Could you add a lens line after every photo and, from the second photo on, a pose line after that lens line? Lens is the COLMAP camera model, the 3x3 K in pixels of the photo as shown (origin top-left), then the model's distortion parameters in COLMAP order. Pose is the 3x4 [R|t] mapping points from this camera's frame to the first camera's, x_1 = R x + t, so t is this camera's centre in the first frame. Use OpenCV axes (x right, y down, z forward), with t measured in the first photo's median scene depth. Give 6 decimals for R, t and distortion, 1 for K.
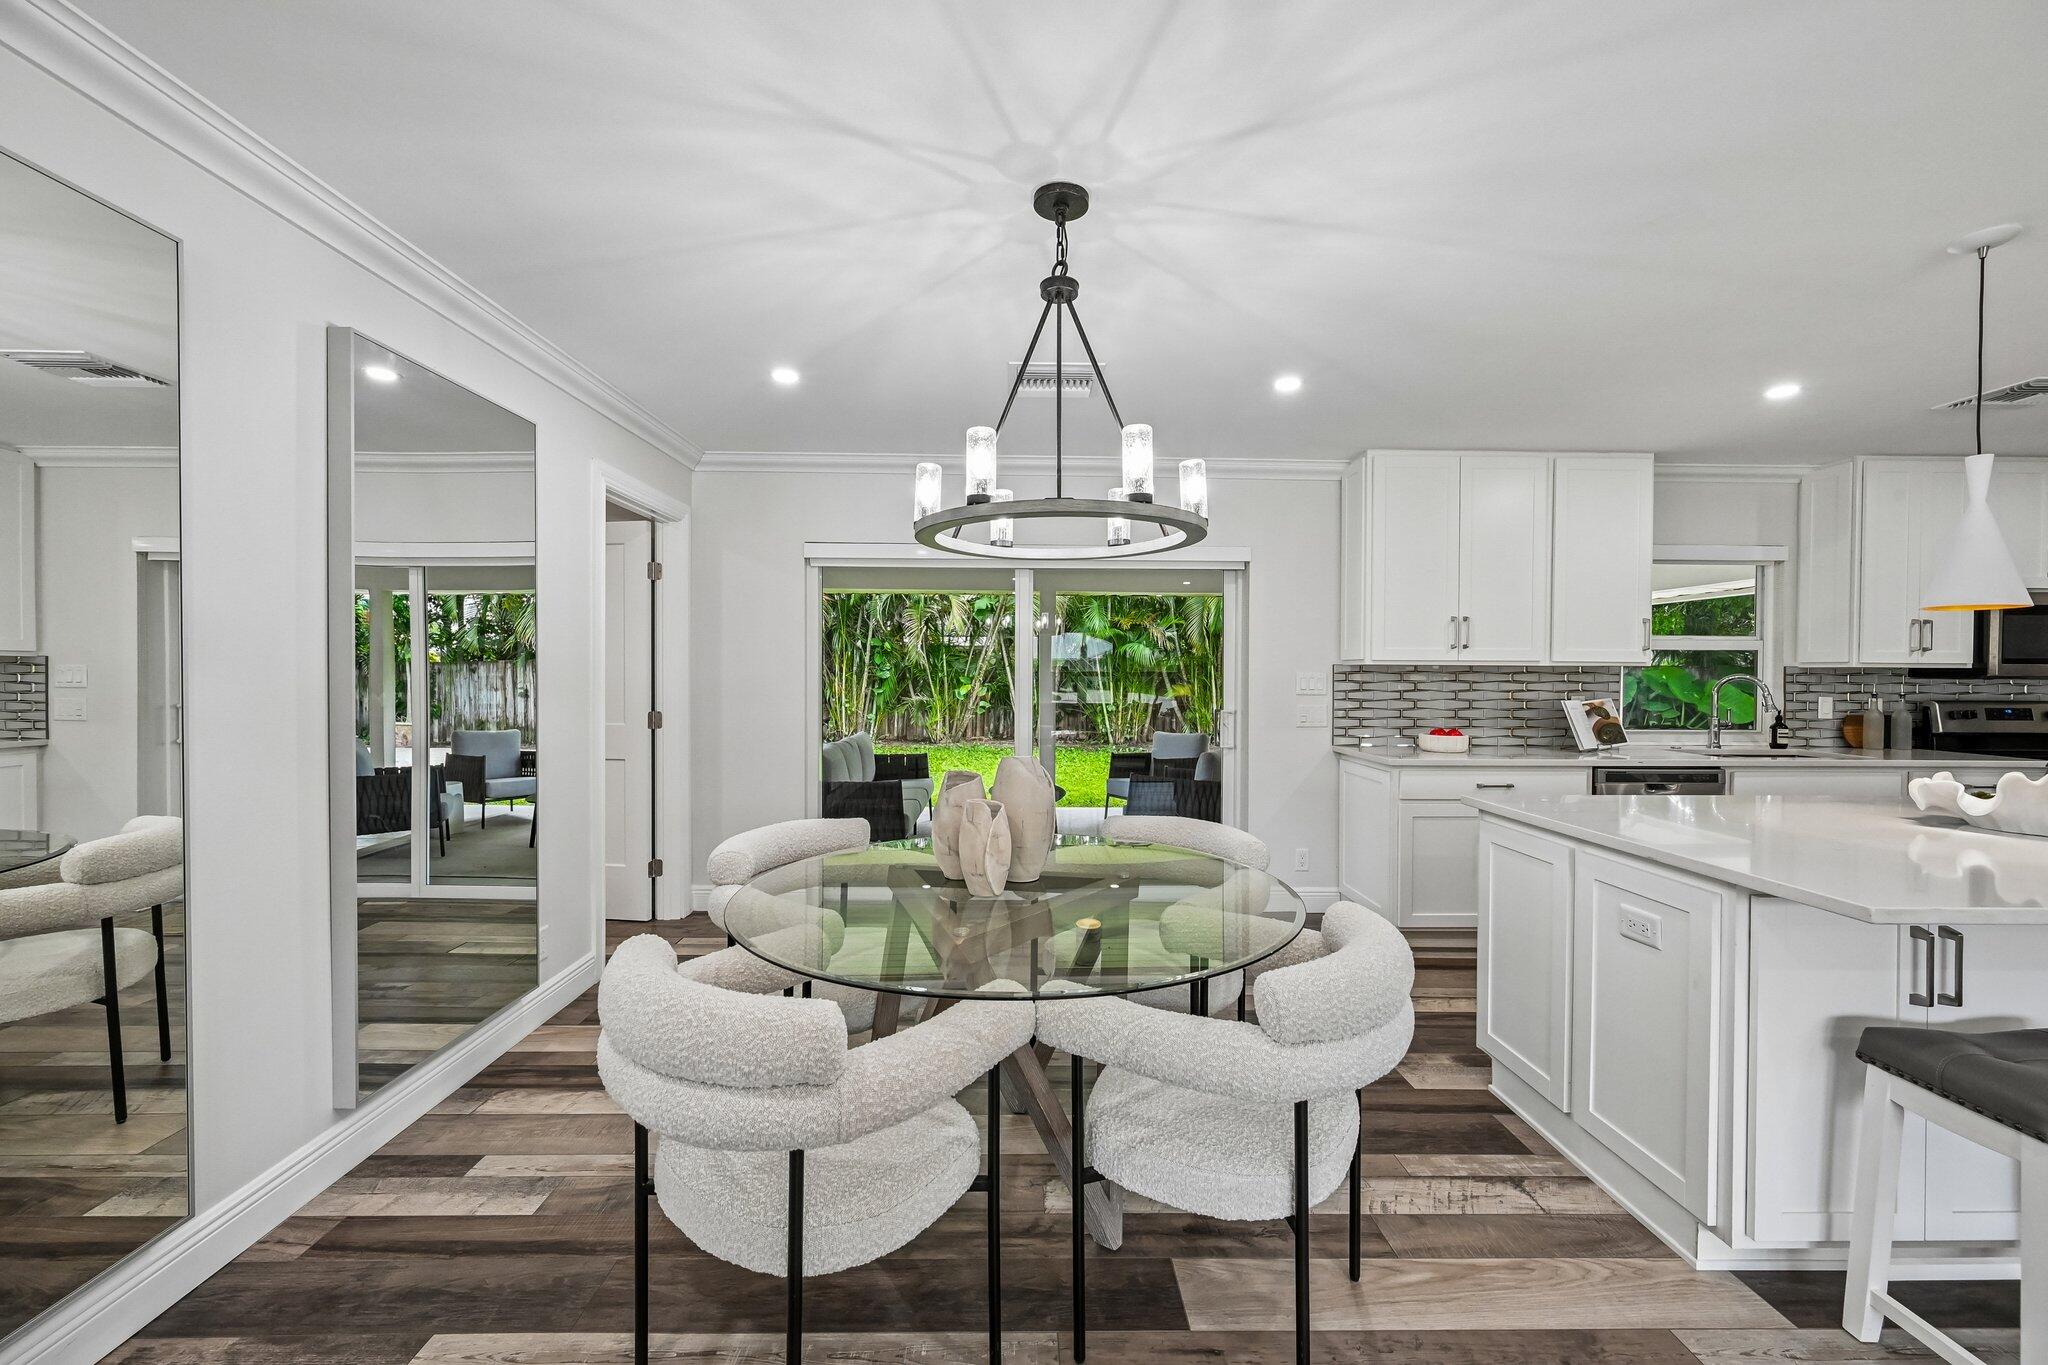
lens RADIAL K [[801.6, 0, 1024.1], [0, 801.6, 680.4], [0, 0, 1]] dist [-0.000369, -0.000221]
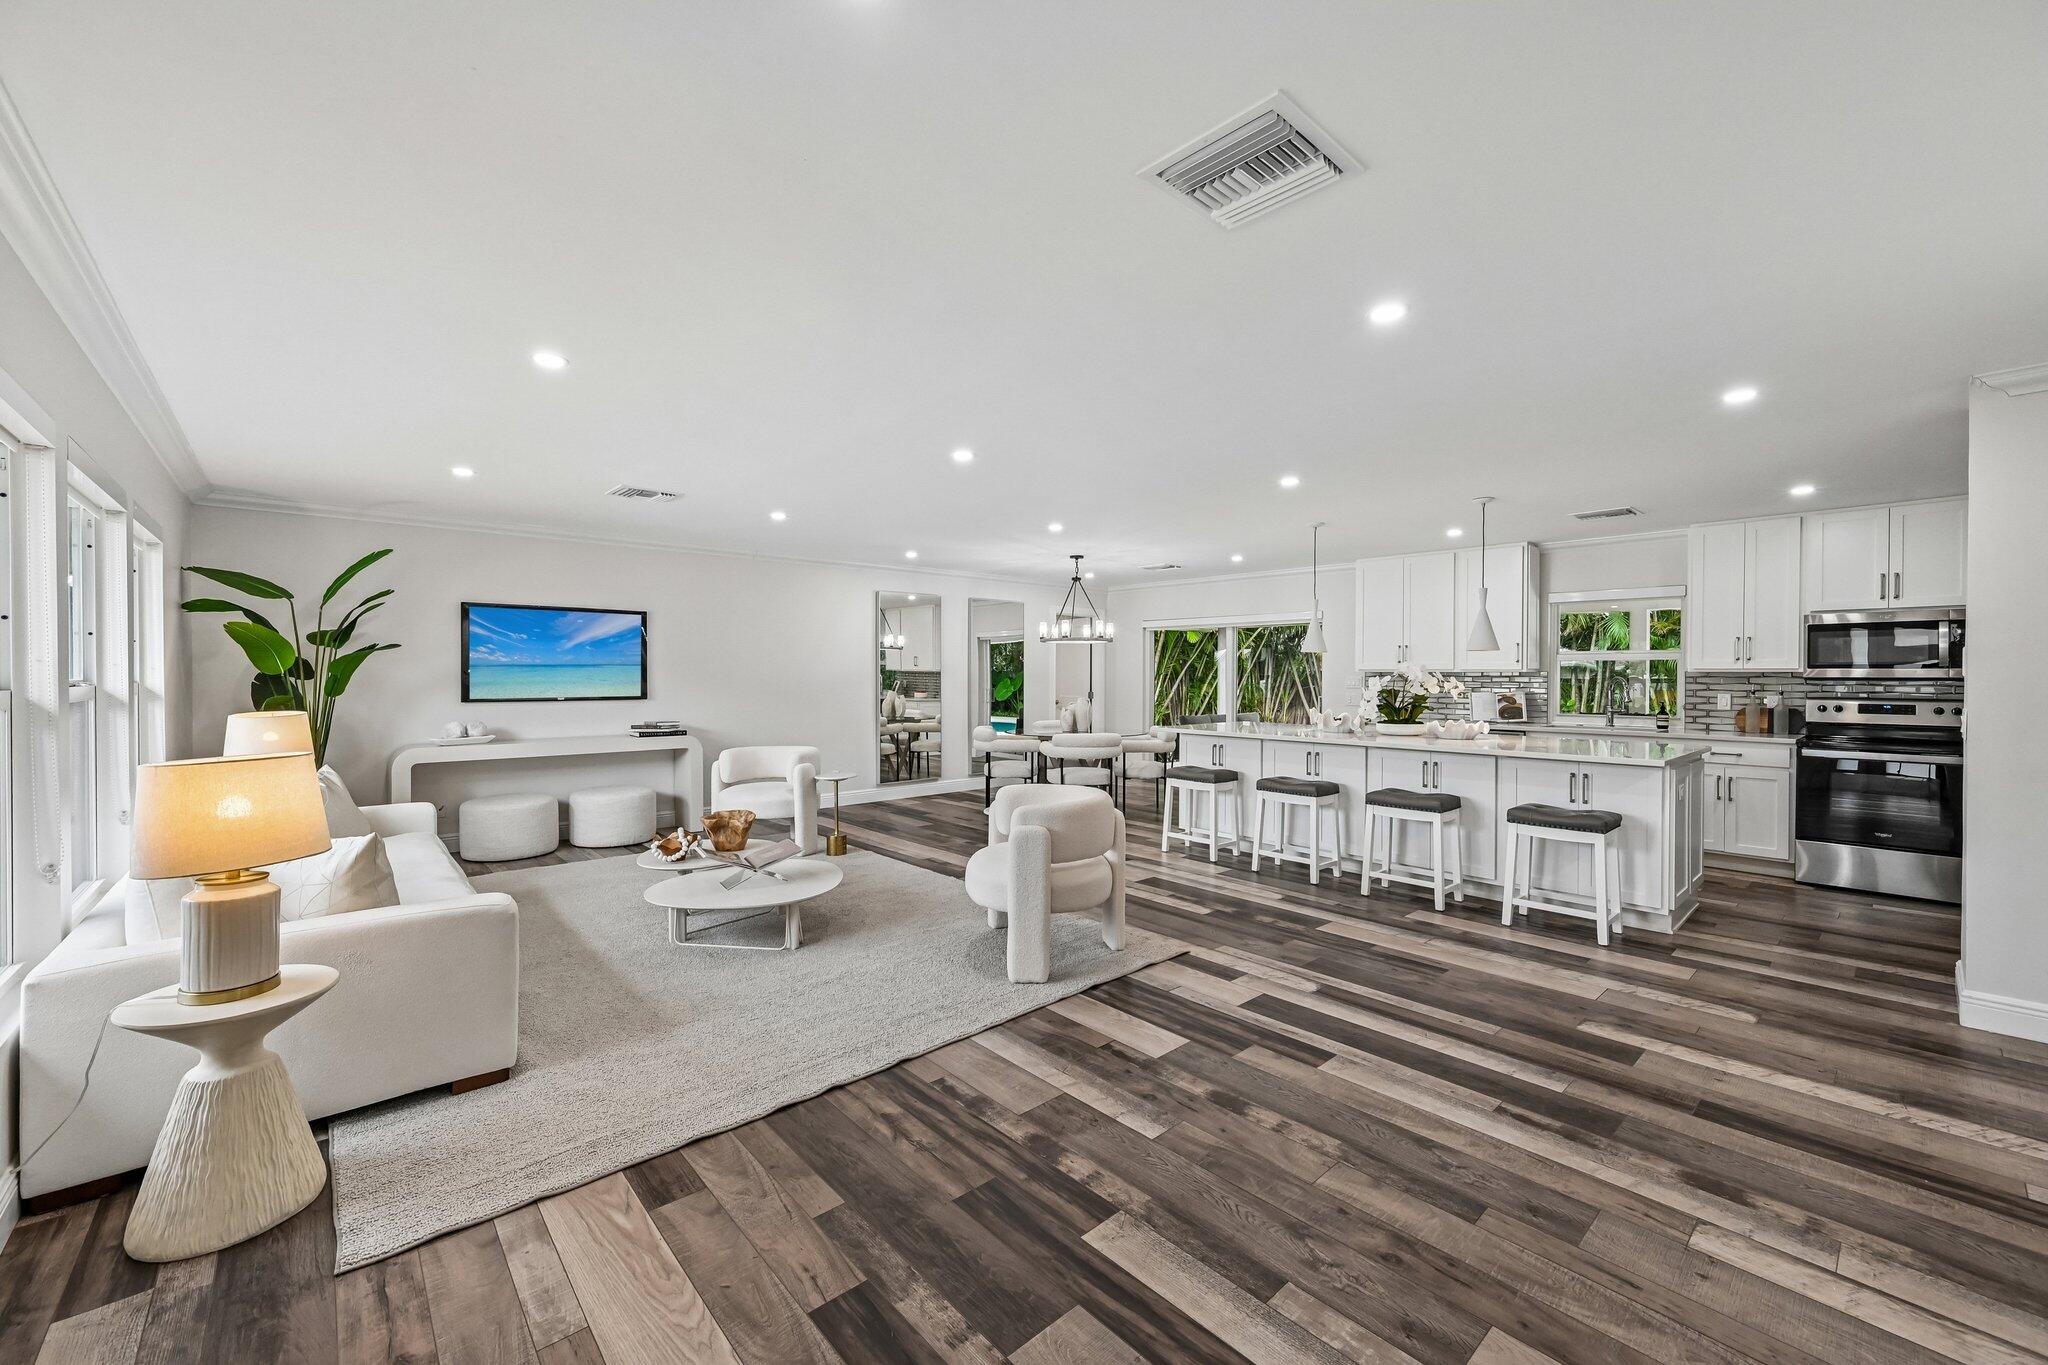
lens RADIAL K [[807.0, 0, 1024.0], [0, 807.0, 682.5], [0, 0, 1]] dist [-0.000103, 0.000648]
pose [[0.653882, 0.004080, -0.756586, 1.281991], [-0.009347, 0.999953, -0.002685, 0.016668], [0.756539, 0.008827, 0.653889, -0.800923]]
